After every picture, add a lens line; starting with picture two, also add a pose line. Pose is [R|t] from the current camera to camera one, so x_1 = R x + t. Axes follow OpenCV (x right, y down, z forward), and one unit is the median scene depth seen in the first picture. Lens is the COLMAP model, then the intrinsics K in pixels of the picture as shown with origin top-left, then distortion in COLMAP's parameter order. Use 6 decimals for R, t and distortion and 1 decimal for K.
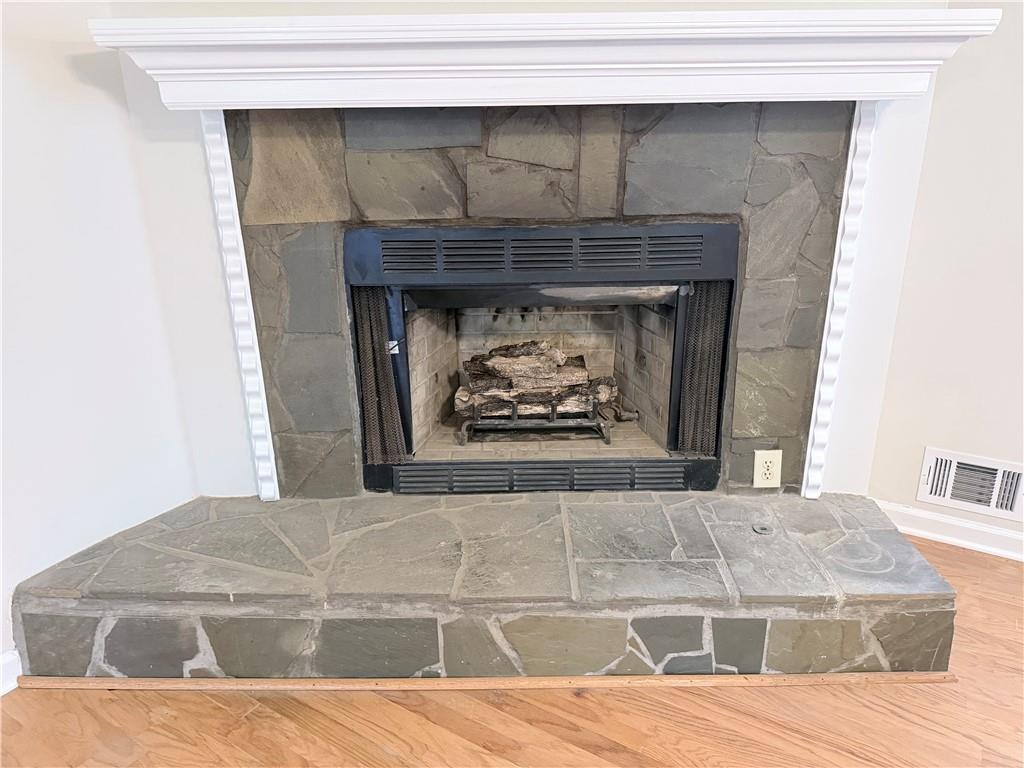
lens RADIAL K [[720.3, 0, 512.2], [0, 720.3, 382.2], [0, 0, 1]] dist [0.061430, -0.087511]
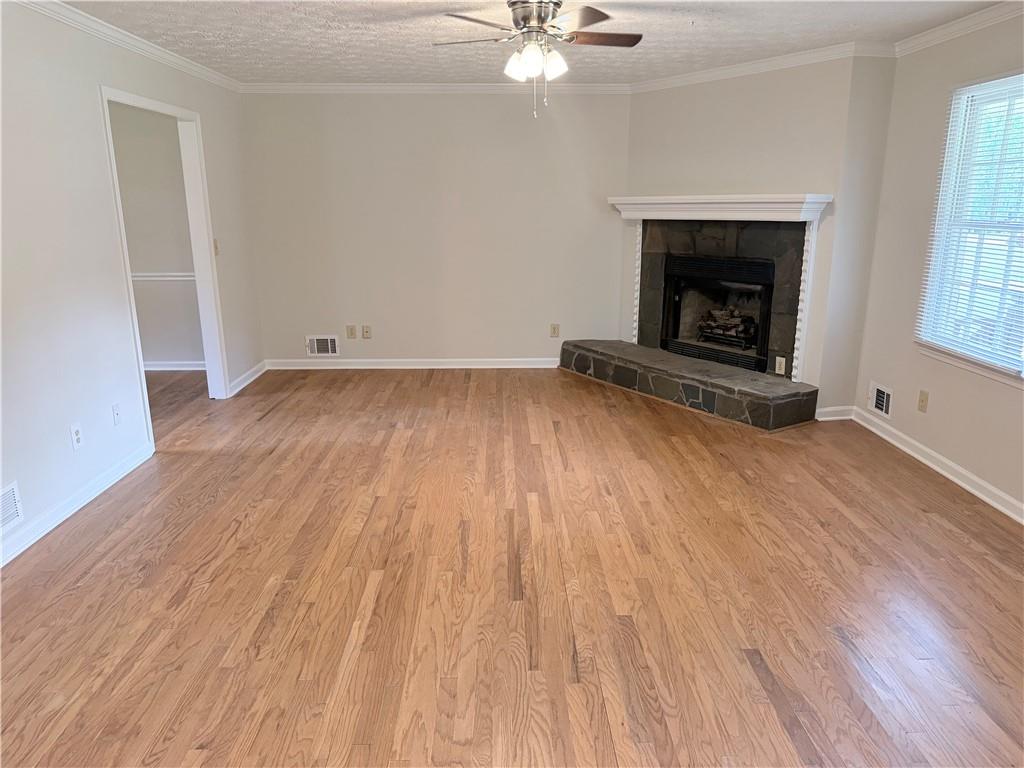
lens RADIAL K [[714.4, 0, 511.0], [0, 714.4, 390.6], [0, 0, 1]] dist [0.092495, -0.132292]
pose [[0.543402, 0.220067, -0.810114, 2.123044], [-0.287788, 0.955383, 0.066488, 0.344001], [0.788601, 0.197011, 0.582490, -1.263404]]
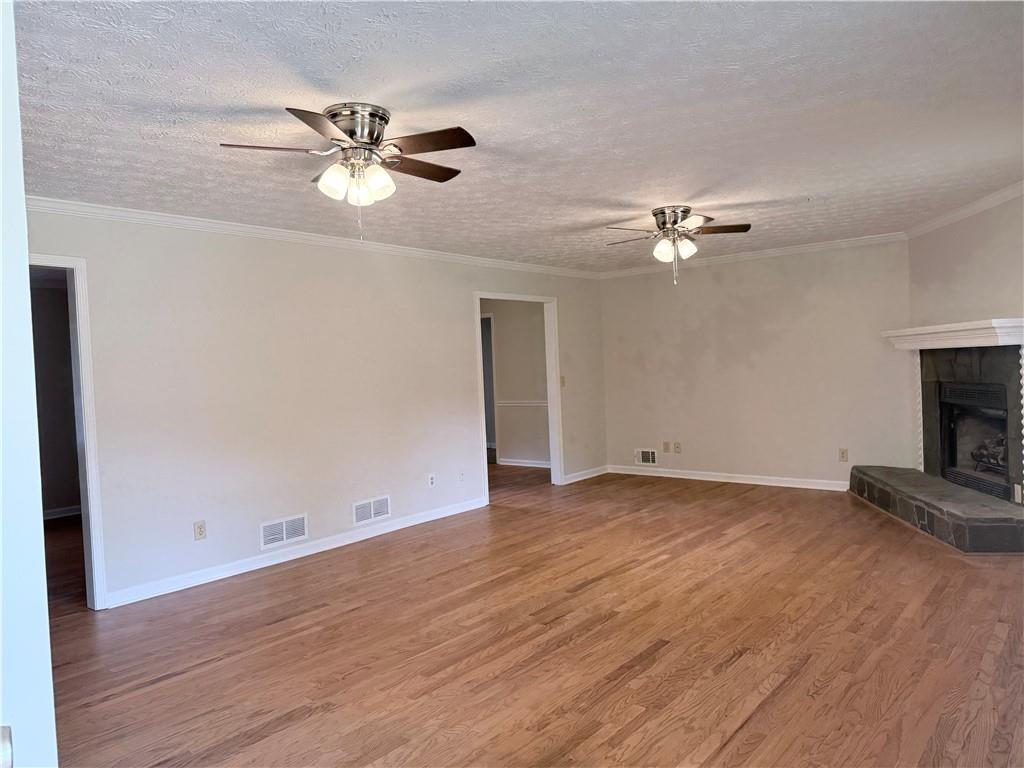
lens RADIAL K [[715.8, 0, 512.9], [0, 715.8, 388.1], [0, 0, 1]] dist [0.059607, -0.085735]
pose [[-0.130240, 0.045440, -0.990441, 3.255558], [-0.300194, 0.950254, 0.083071, 0.105488], [0.944945, 0.308143, -0.110120, -0.417677]]
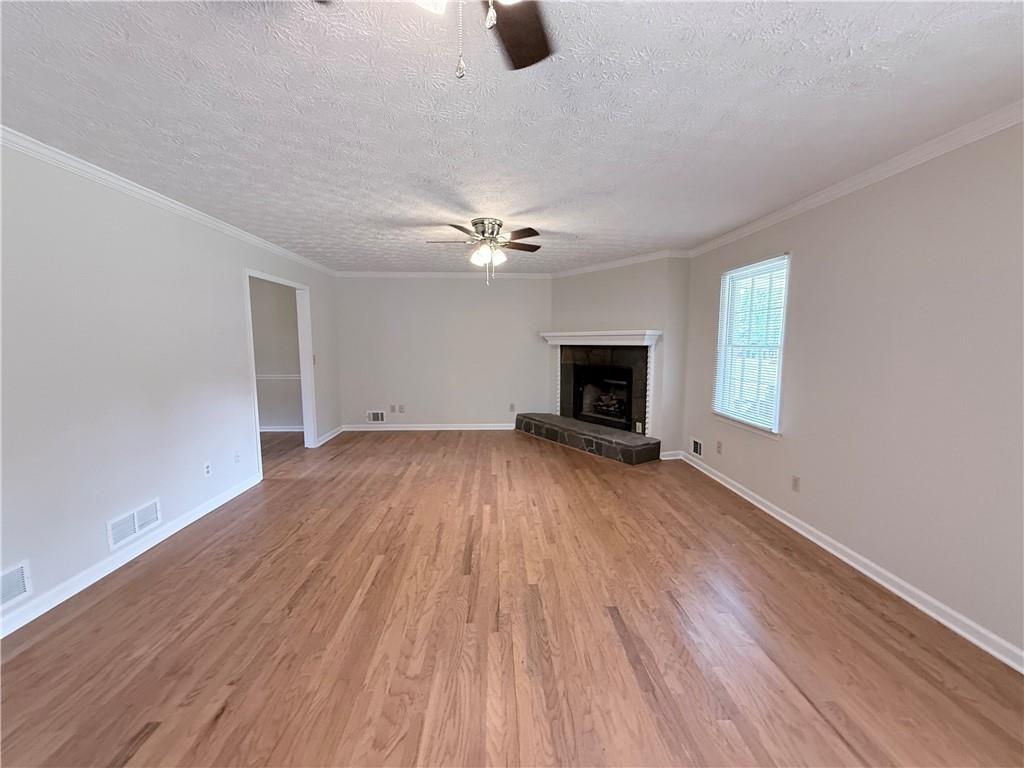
lens RADIAL K [[405.8, 0, 510.1], [0, 405.8, 384.0], [0, 0, 1]] dist [0.000982, -0.000374]
pose [[0.561225, 0.096496, -0.822019, 2.115031], [-0.287745, 0.953975, -0.084468, 0.336527], [0.776034, 0.283937, 0.563161, -1.102875]]
